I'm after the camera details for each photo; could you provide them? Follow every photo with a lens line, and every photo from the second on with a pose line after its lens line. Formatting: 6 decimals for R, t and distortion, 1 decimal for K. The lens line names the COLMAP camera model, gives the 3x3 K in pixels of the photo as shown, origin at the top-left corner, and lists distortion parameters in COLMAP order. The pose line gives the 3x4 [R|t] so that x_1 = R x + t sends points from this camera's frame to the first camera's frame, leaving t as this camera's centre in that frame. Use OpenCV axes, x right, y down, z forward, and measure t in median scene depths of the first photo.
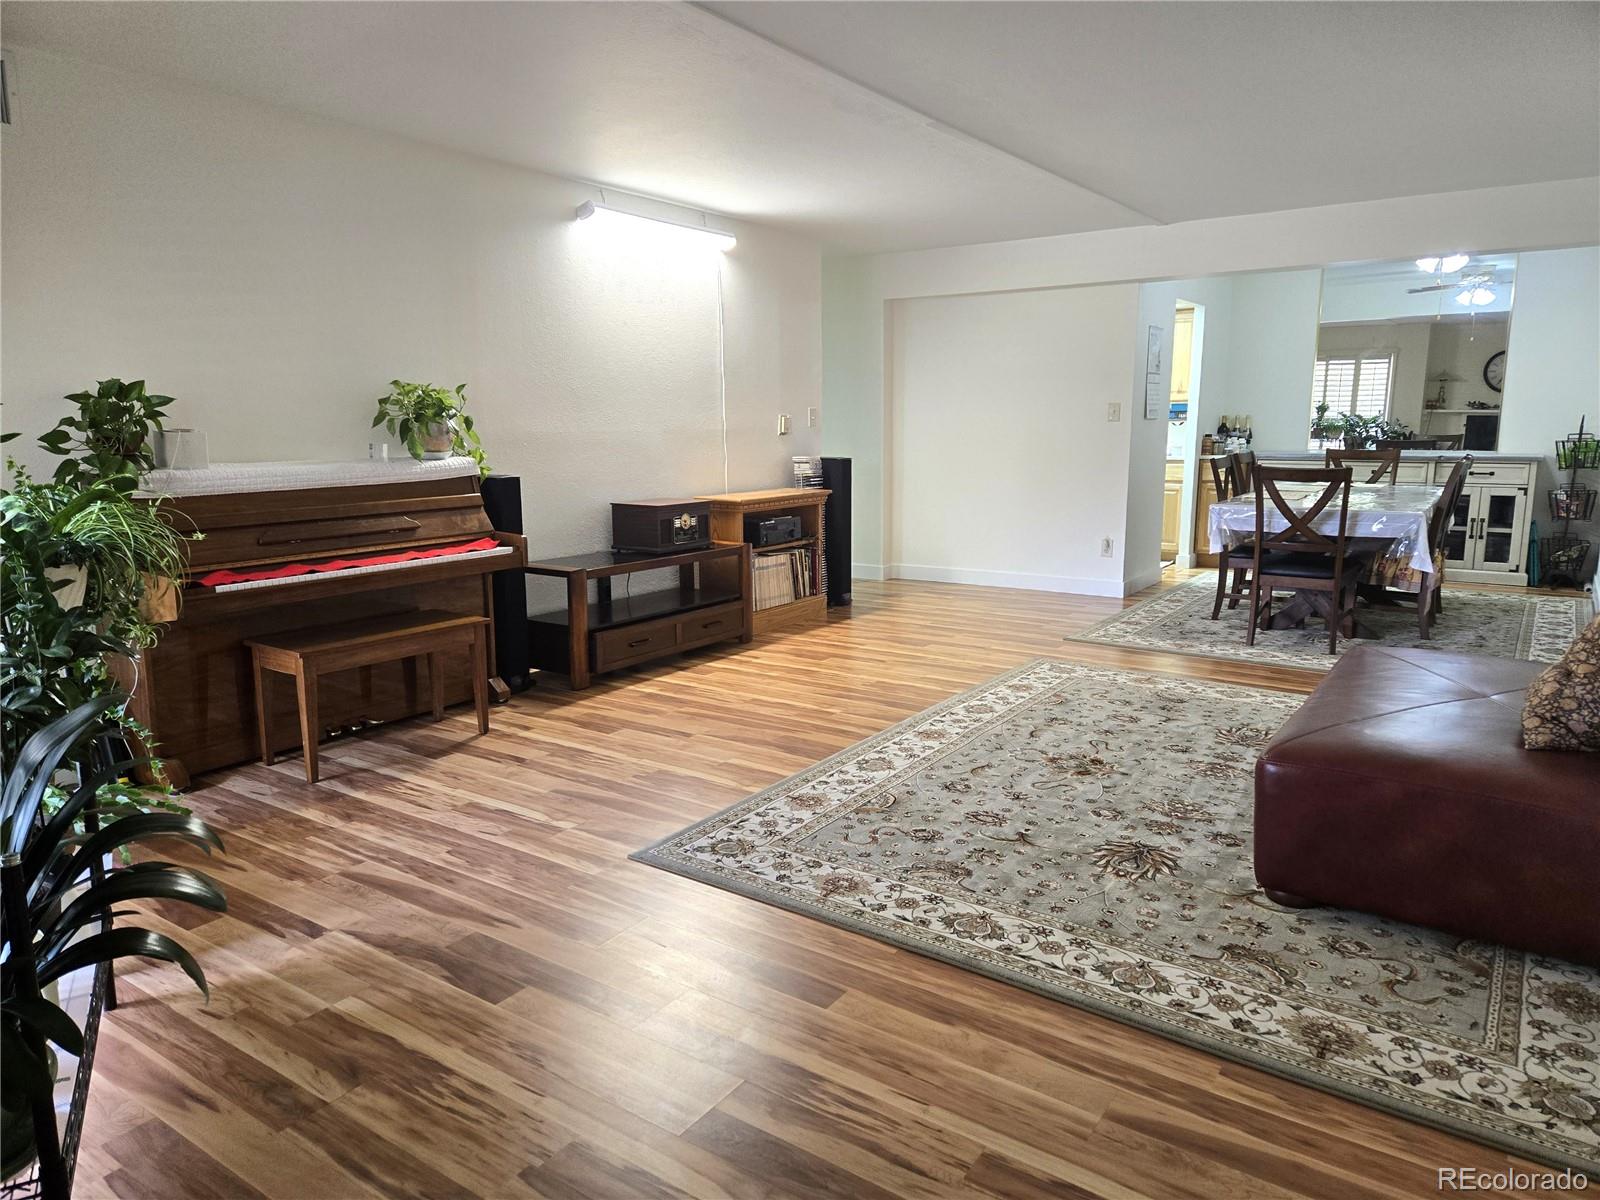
lens RADIAL K [[1070.2, 0, 793.4], [0, 1070.2, 601.1], [0, 0, 1]] dist [0.048147, -0.008843]
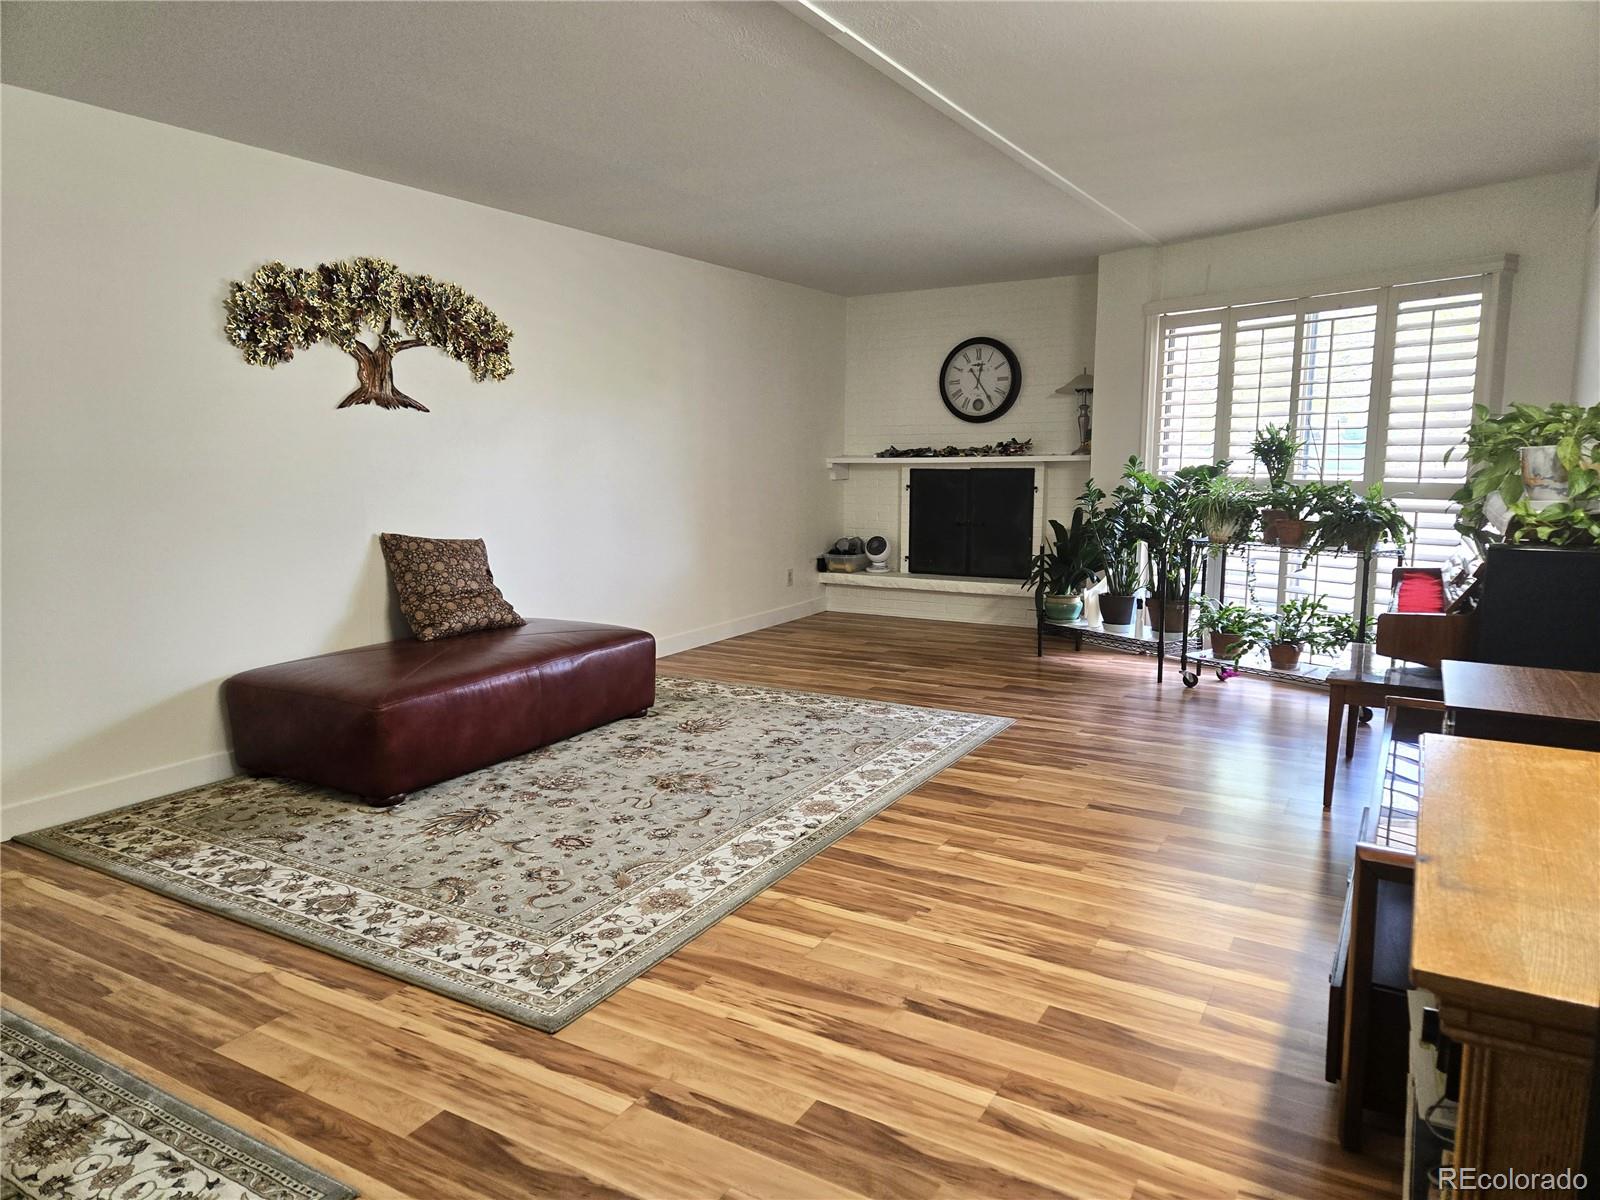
lens RADIAL K [[1070.2, 0, 791.1], [0, 1070.2, 604.7], [0, 0, 1]] dist [0.048147, -0.008843]
pose [[-0.997727, 0.016465, -0.065350, 0.218221], [-0.005228, 0.947868, 0.318620, -0.334463], [0.067189, 0.318238, -0.945627, 1.867915]]
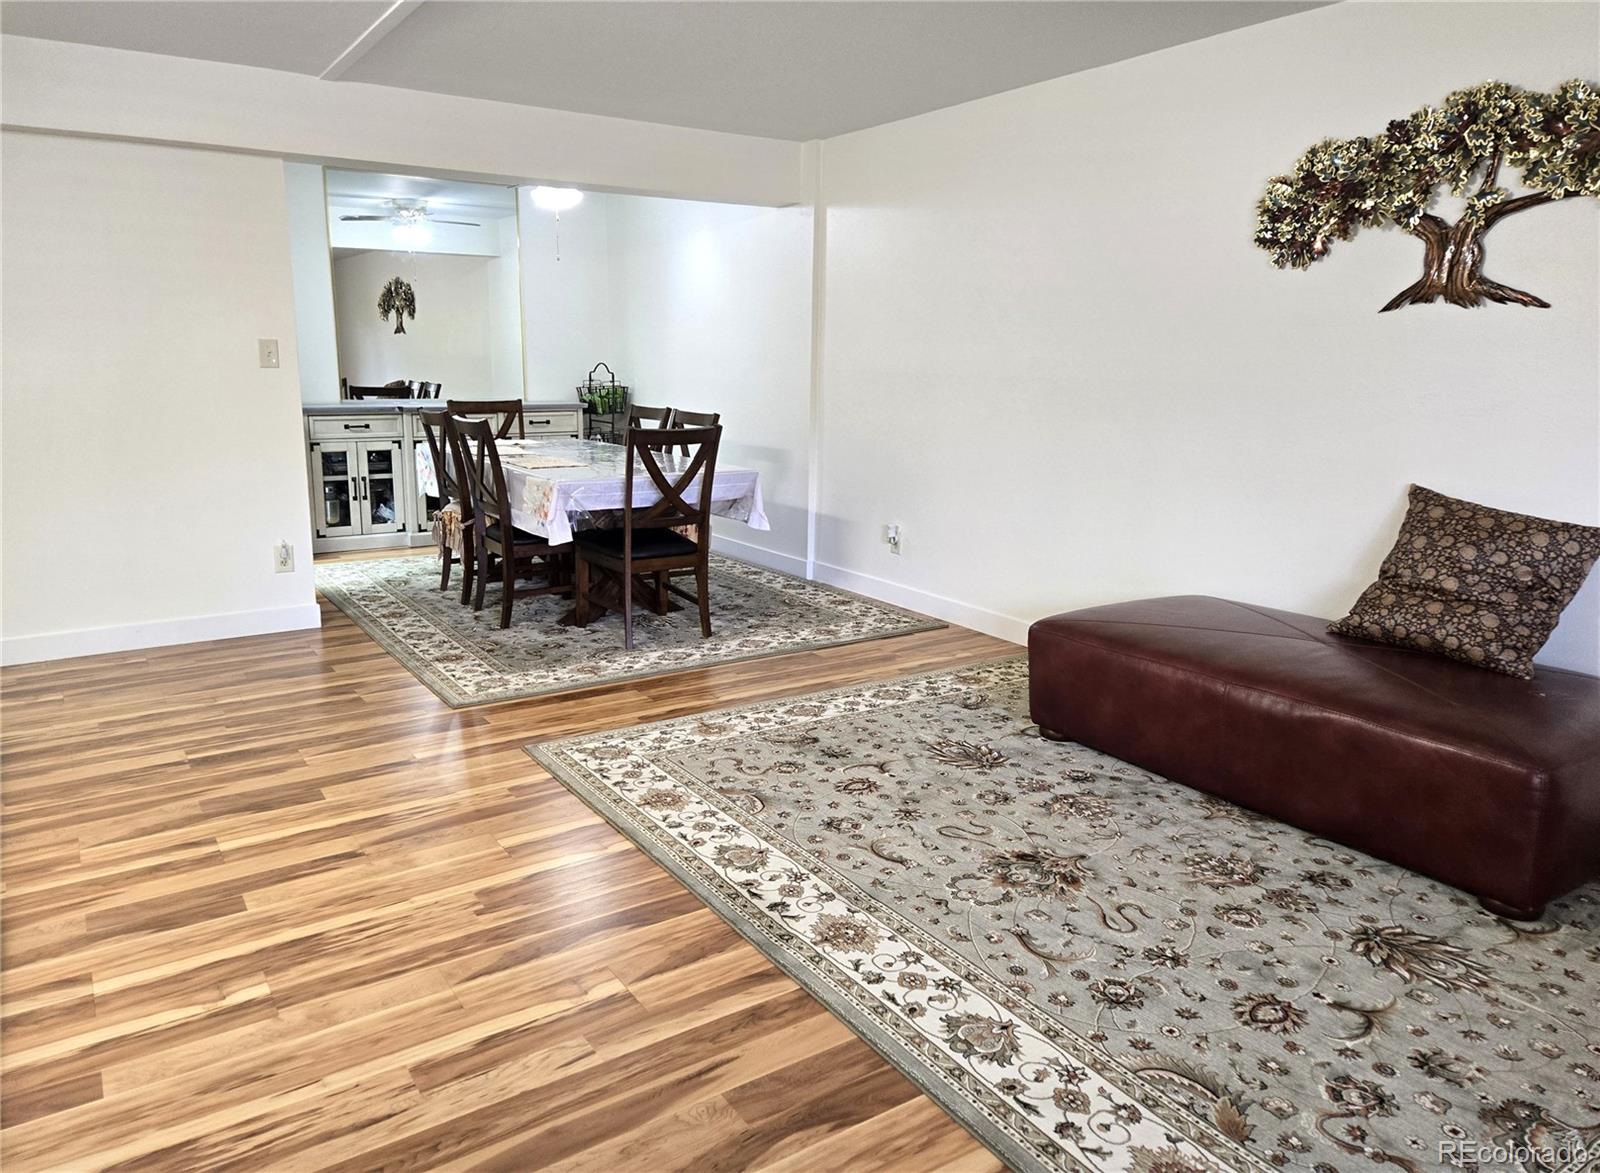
lens RADIAL K [[1089.2, 0, 791.2], [0, 1089.2, 570.0], [0, 0, 1]] dist [0.052046, -0.023550]
pose [[0.372455, -0.174575, 0.911483, -0.394310], [0.151080, 0.980452, 0.126050, -0.148547], [-0.915671, 0.090759, 0.391549, 0.815110]]
